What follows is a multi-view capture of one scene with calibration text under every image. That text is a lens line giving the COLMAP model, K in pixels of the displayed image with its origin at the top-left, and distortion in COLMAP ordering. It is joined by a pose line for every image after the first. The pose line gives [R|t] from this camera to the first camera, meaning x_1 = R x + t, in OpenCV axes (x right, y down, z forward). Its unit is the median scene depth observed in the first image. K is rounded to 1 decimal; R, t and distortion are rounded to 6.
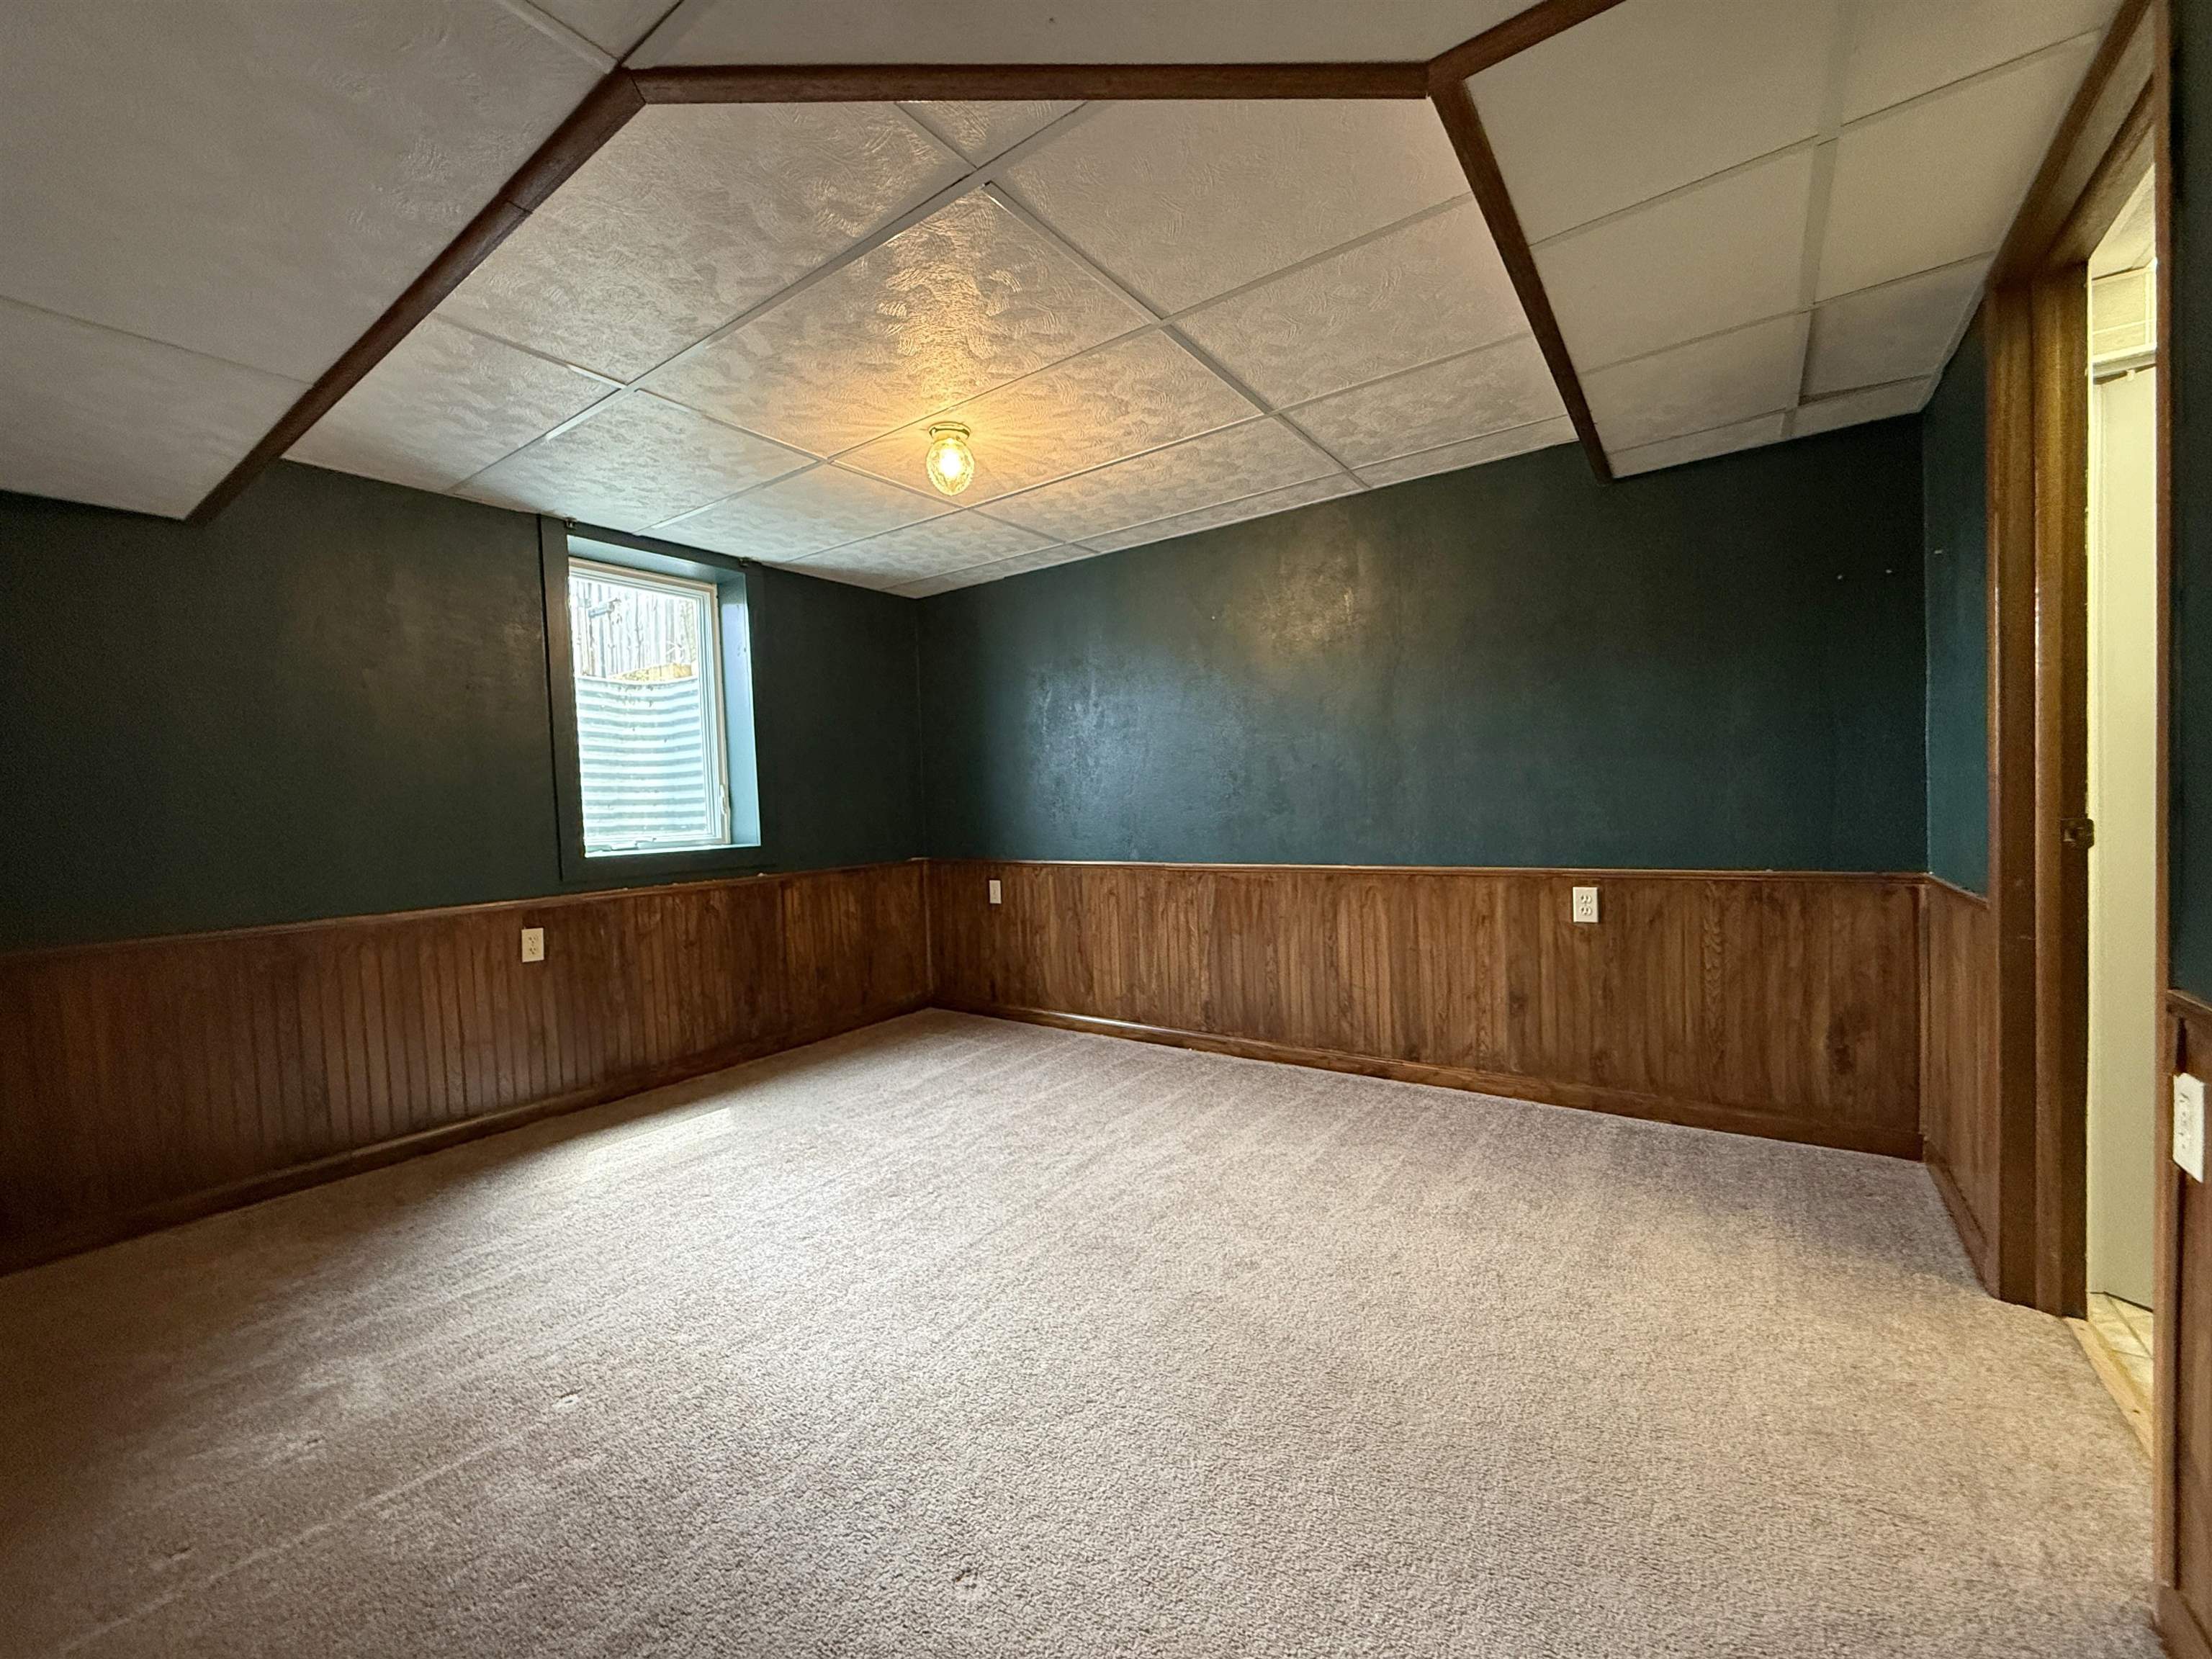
lens RADIAL K [[879.2, 0, 1100.4], [0, 879.2, 833.2], [0, 0, 1]] dist [-0.000250, 0.000055]
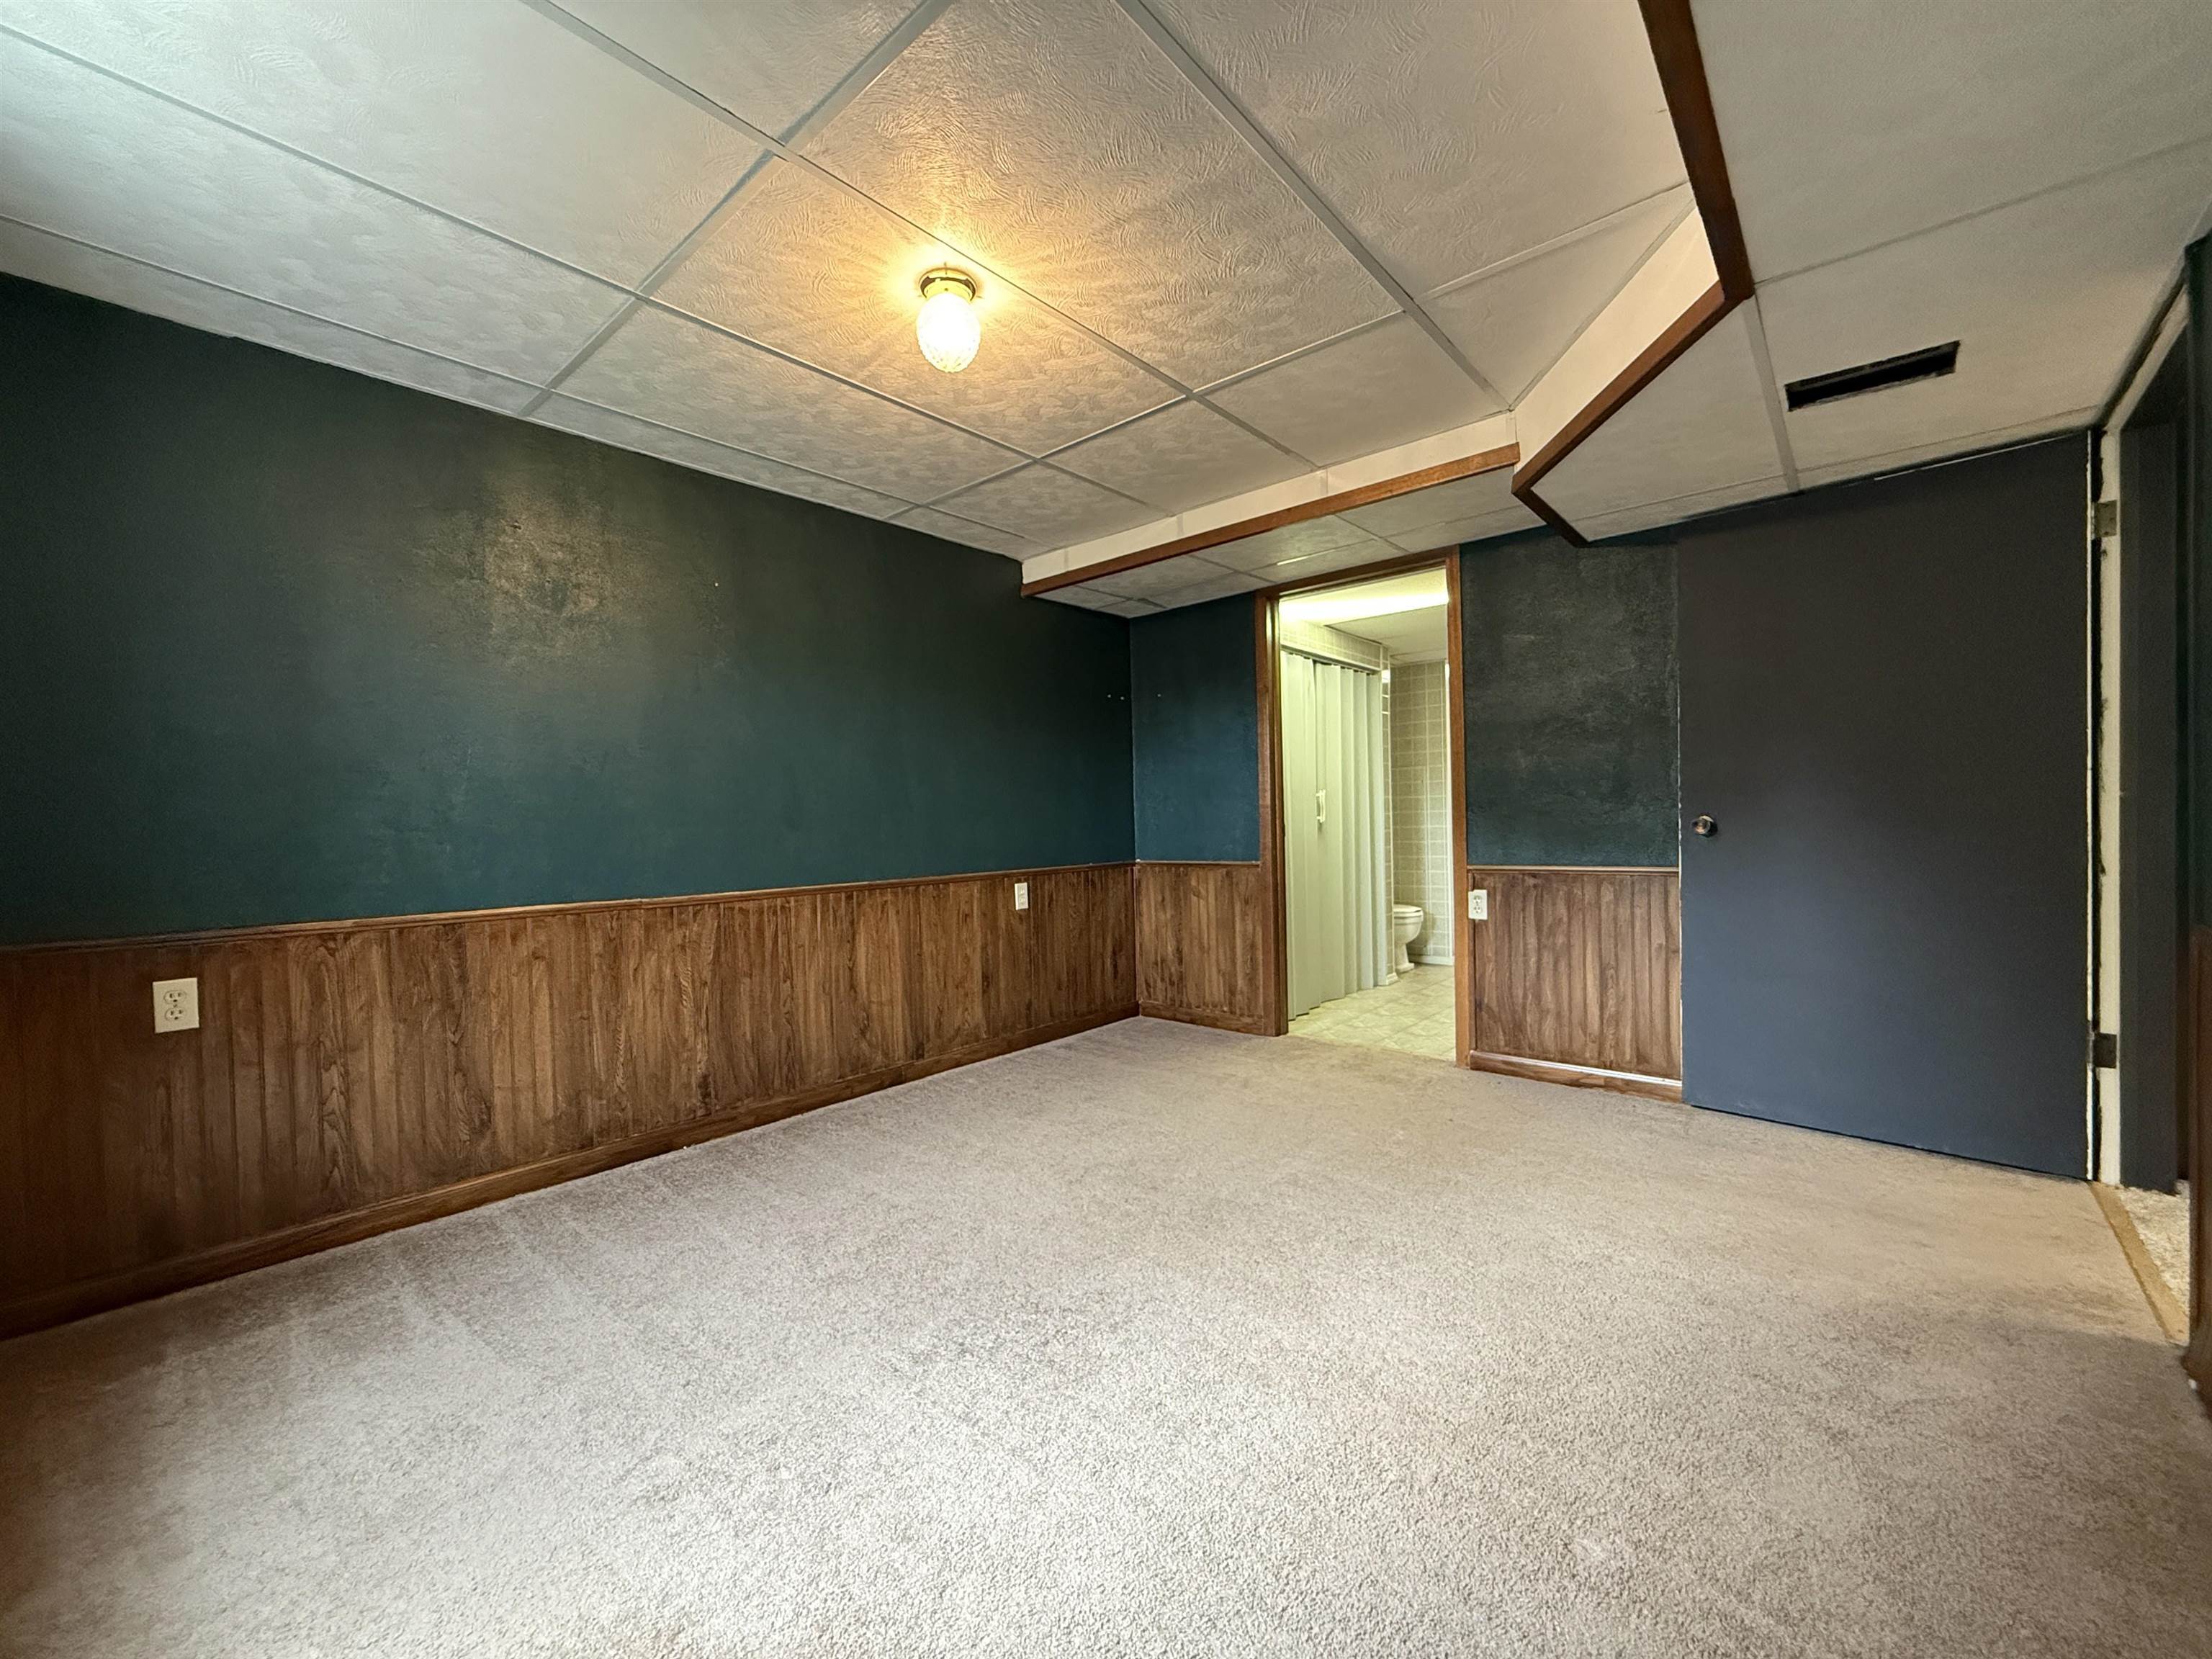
lens RADIAL K [[871.6, 0, 1103.1], [0, 871.6, 834.9], [0, 0, 1]] dist [0.001194, -0.000333]
pose [[0.103269, 0.016161, 0.994522, -0.641306], [0.052441, 0.998389, -0.021669, 0.018253], [-0.993270, 0.054391, 0.102255, 0.601734]]
